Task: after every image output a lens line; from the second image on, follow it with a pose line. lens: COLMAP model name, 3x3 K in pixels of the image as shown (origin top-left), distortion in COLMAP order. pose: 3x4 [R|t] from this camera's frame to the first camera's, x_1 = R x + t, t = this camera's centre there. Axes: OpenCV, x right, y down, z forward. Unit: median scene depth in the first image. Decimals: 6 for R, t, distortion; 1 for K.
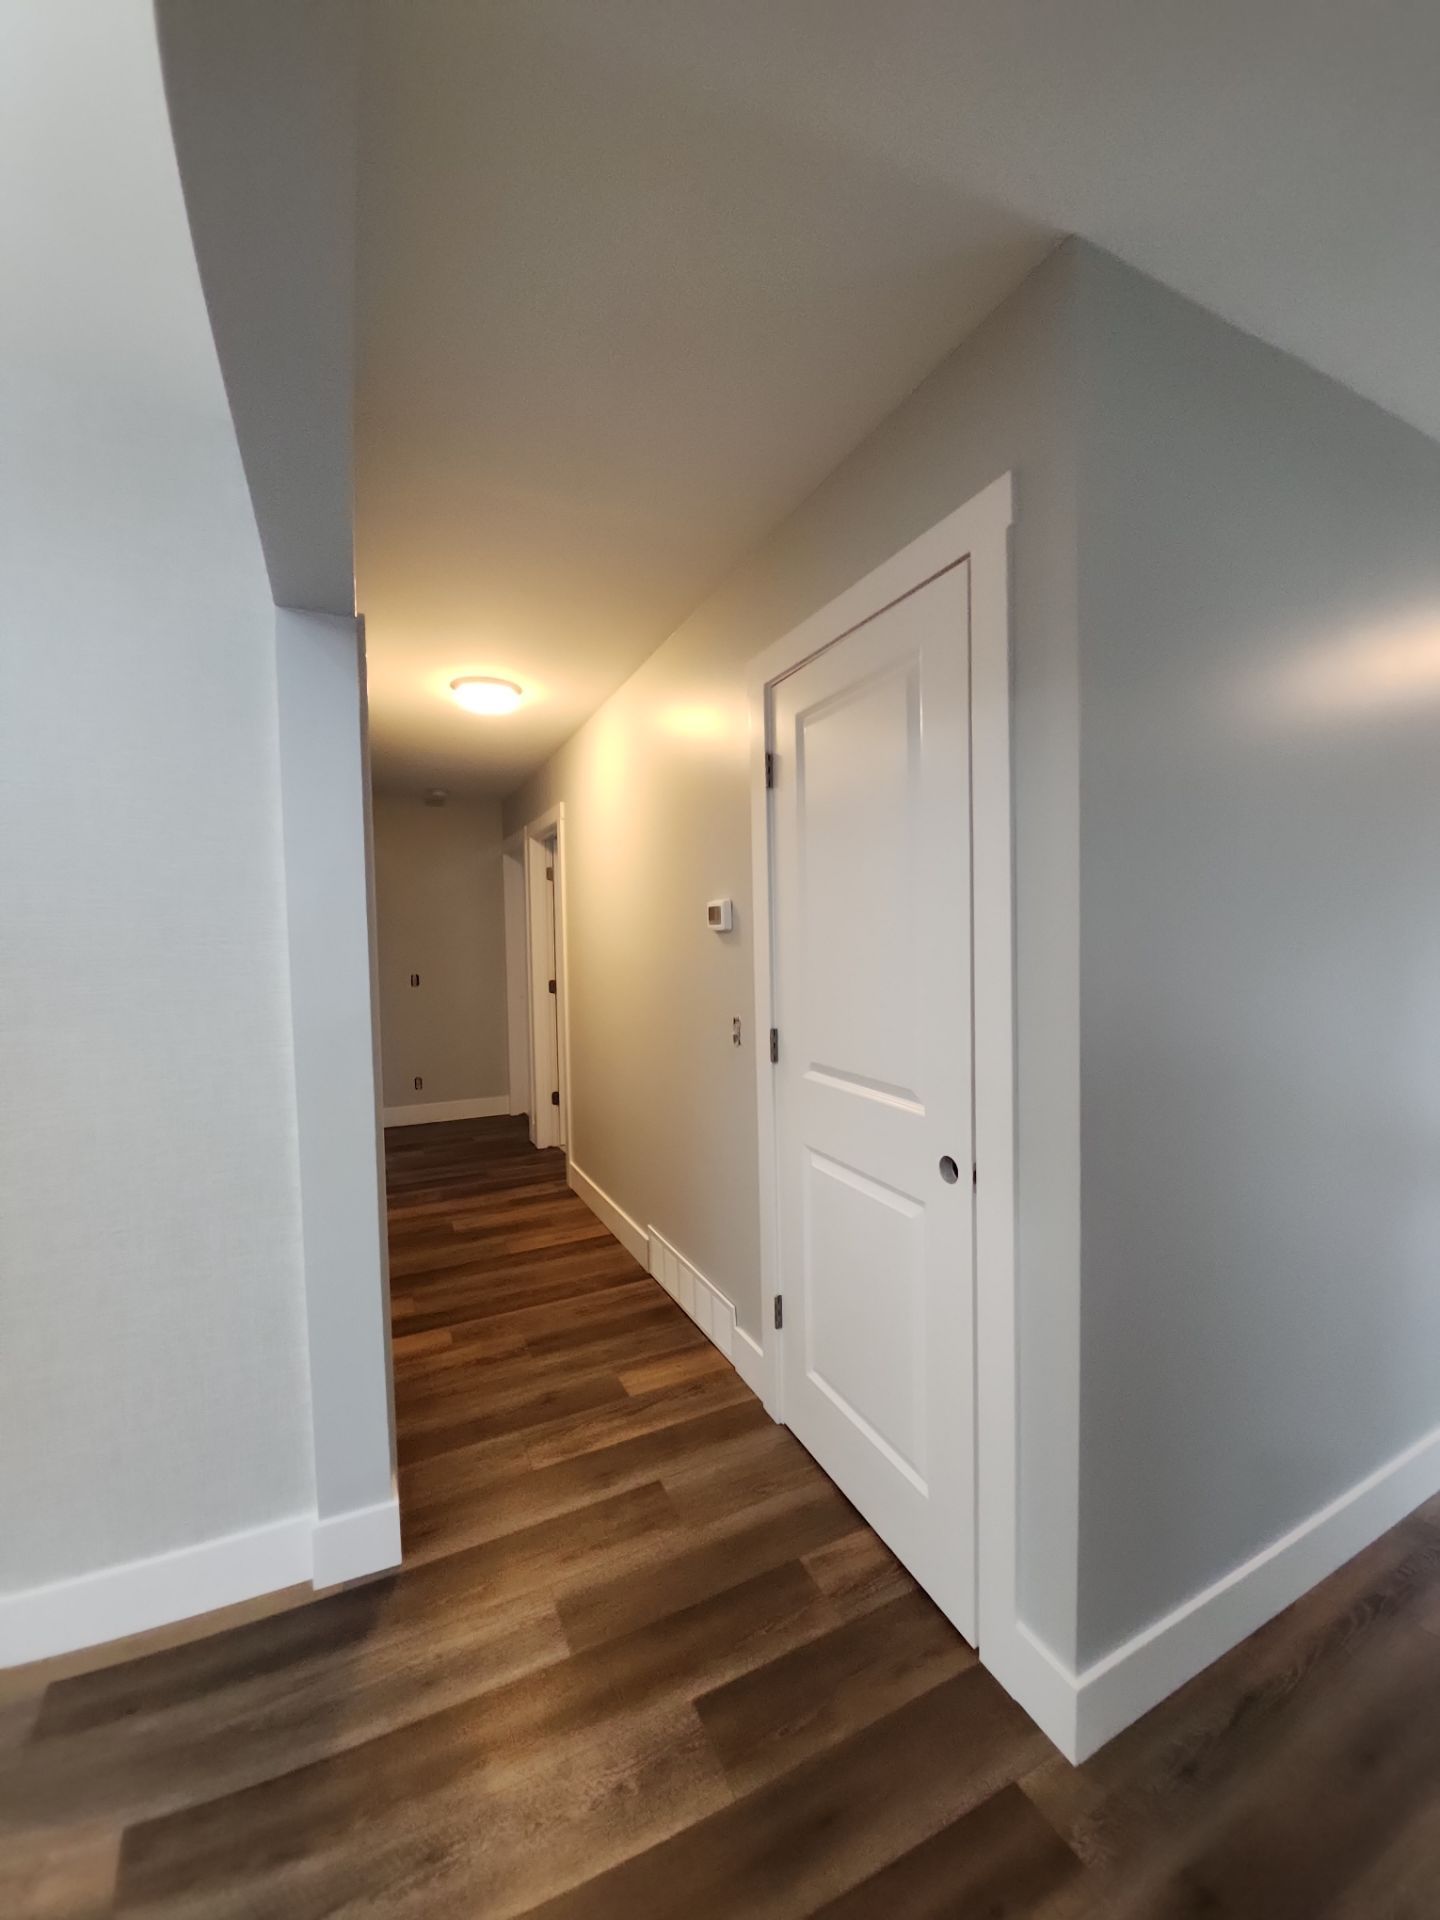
lens RADIAL K [[759.6, 0, 742.7], [0, 759.6, 956.6], [0, 0, 1]] dist [-0.006593, -0.007924]
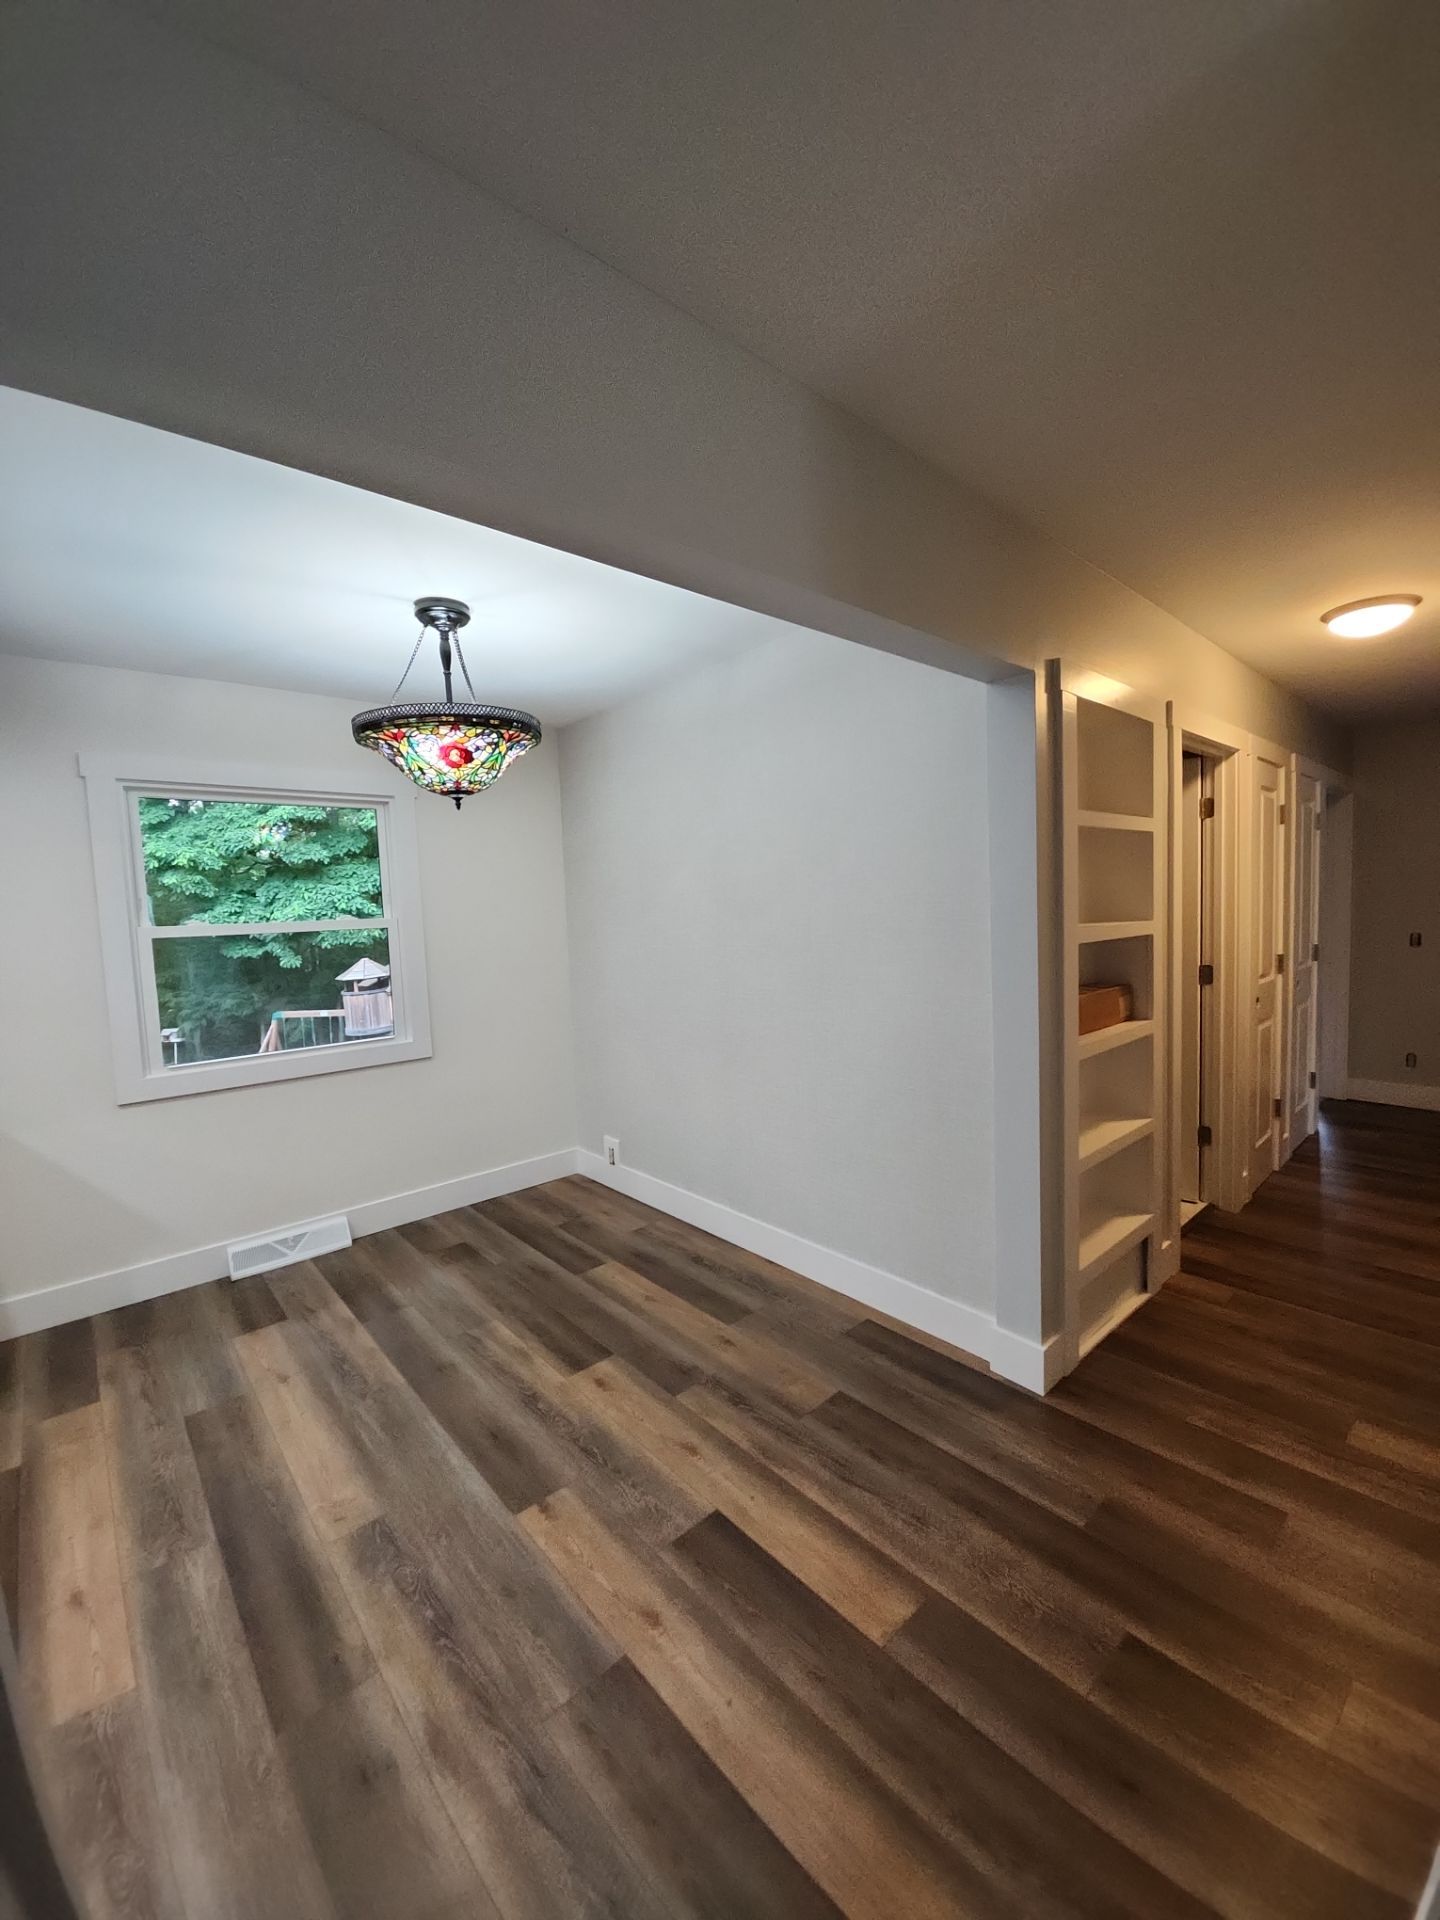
lens RADIAL K [[759.6, 0, 736.8], [0, 759.6, 961.1], [0, 0, 1]] dist [-0.006593, -0.007924]
pose [[0.265988, 0.078316, -0.960790, 0.603325], [0.003480, 0.996610, 0.082199, -0.058417], [0.963970, -0.025208, 0.264813, 0.150789]]
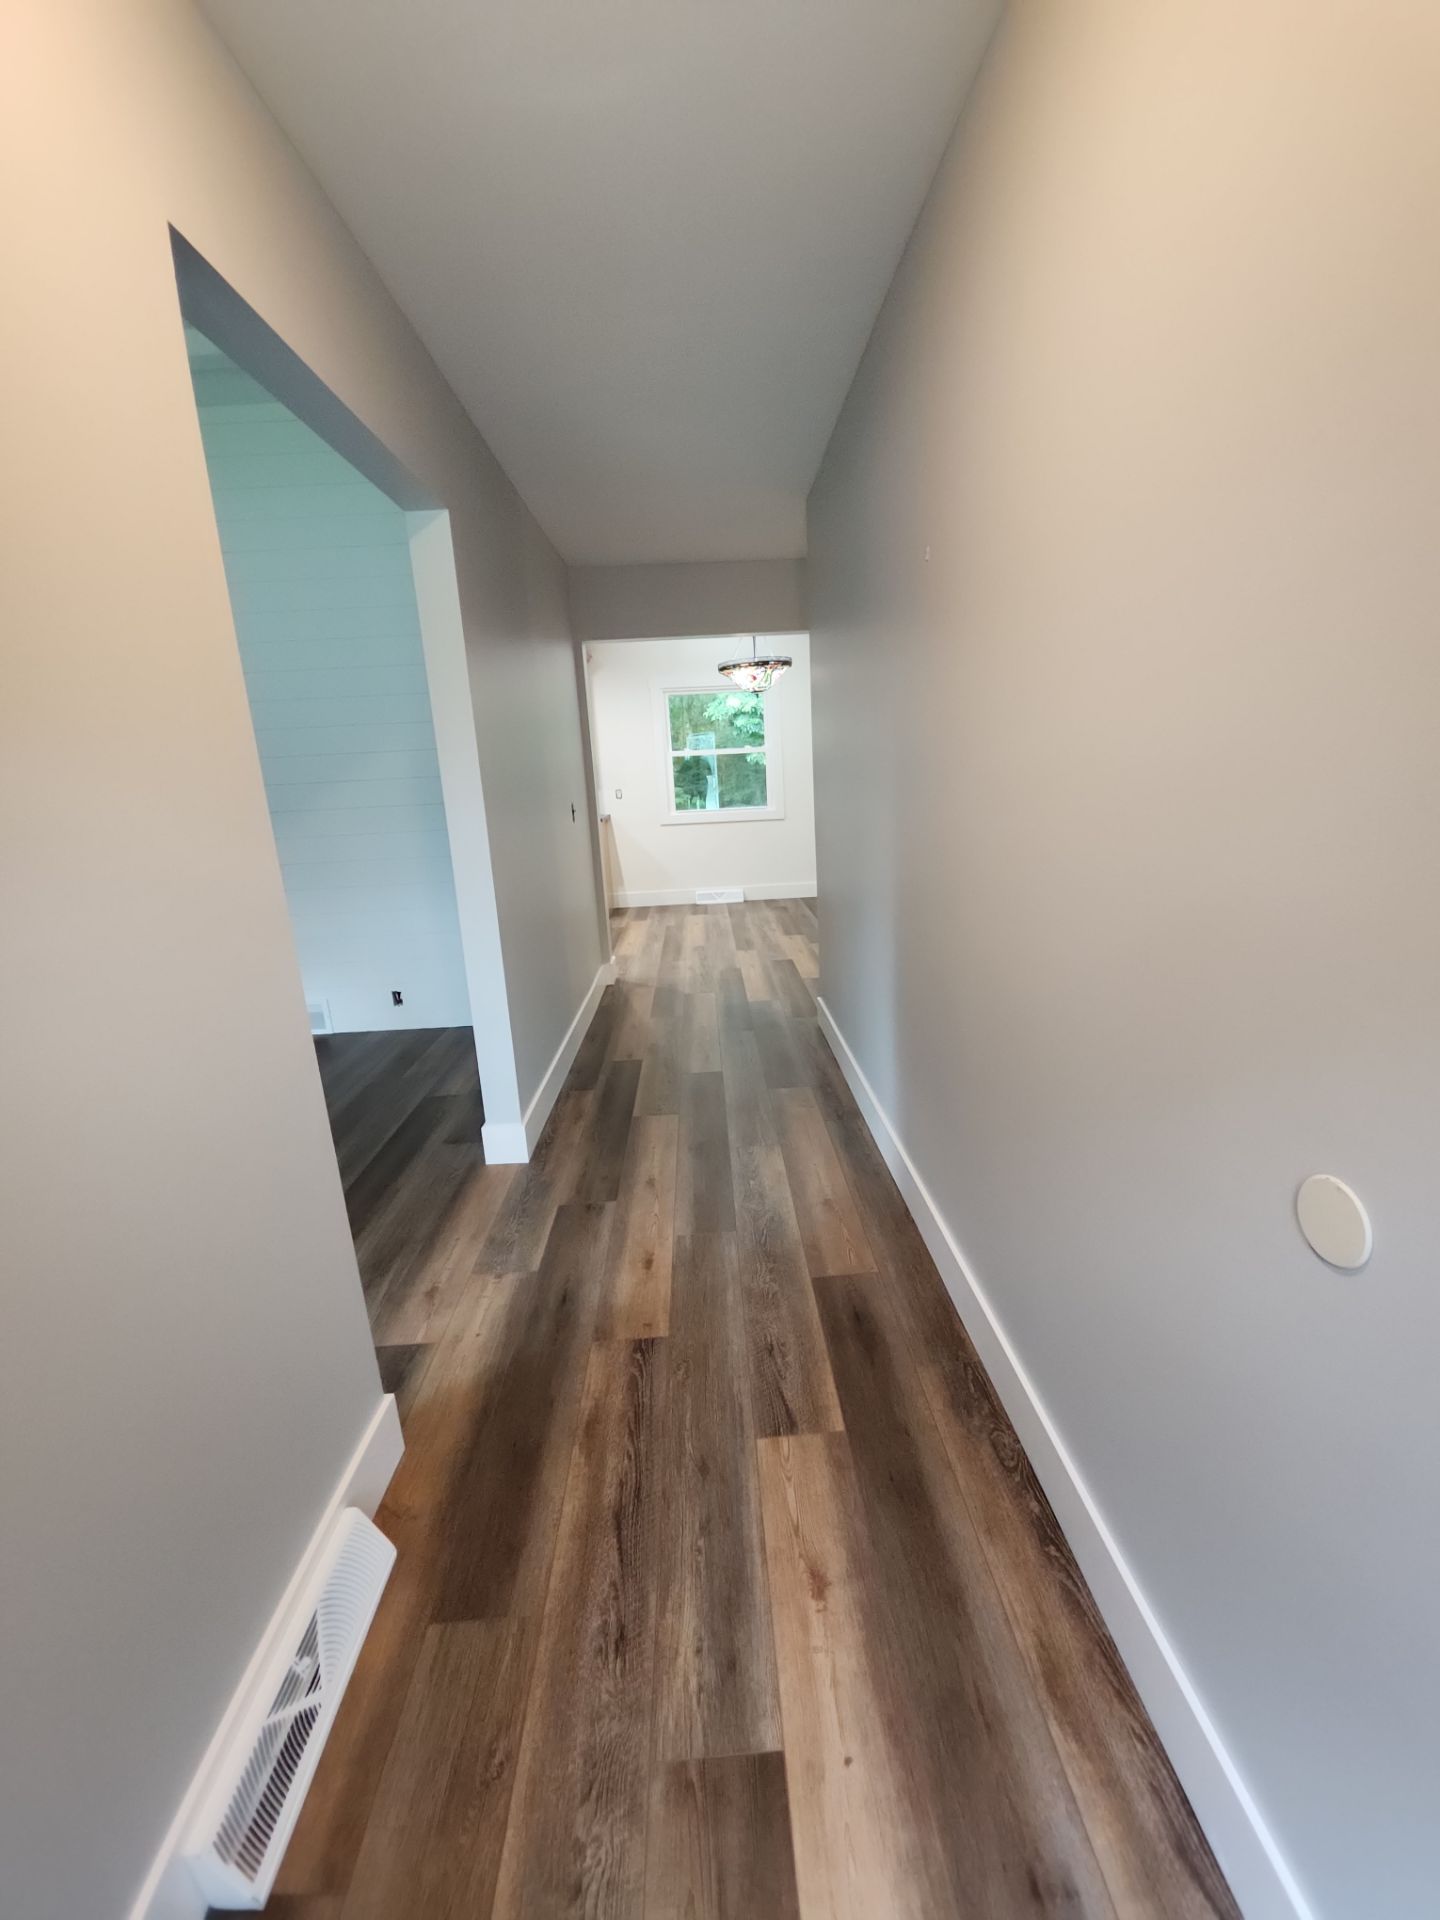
lens RADIAL K [[759.6, 0, 727.1], [0, 759.6, 957.5], [0, 0, 1]] dist [-0.006593, -0.007924]
pose [[-0.411485, 0.263808, -0.872402, 2.424473], [0.027180, 0.960320, 0.277574, -0.061178], [0.911011, 0.090505, -0.402327, 1.391610]]
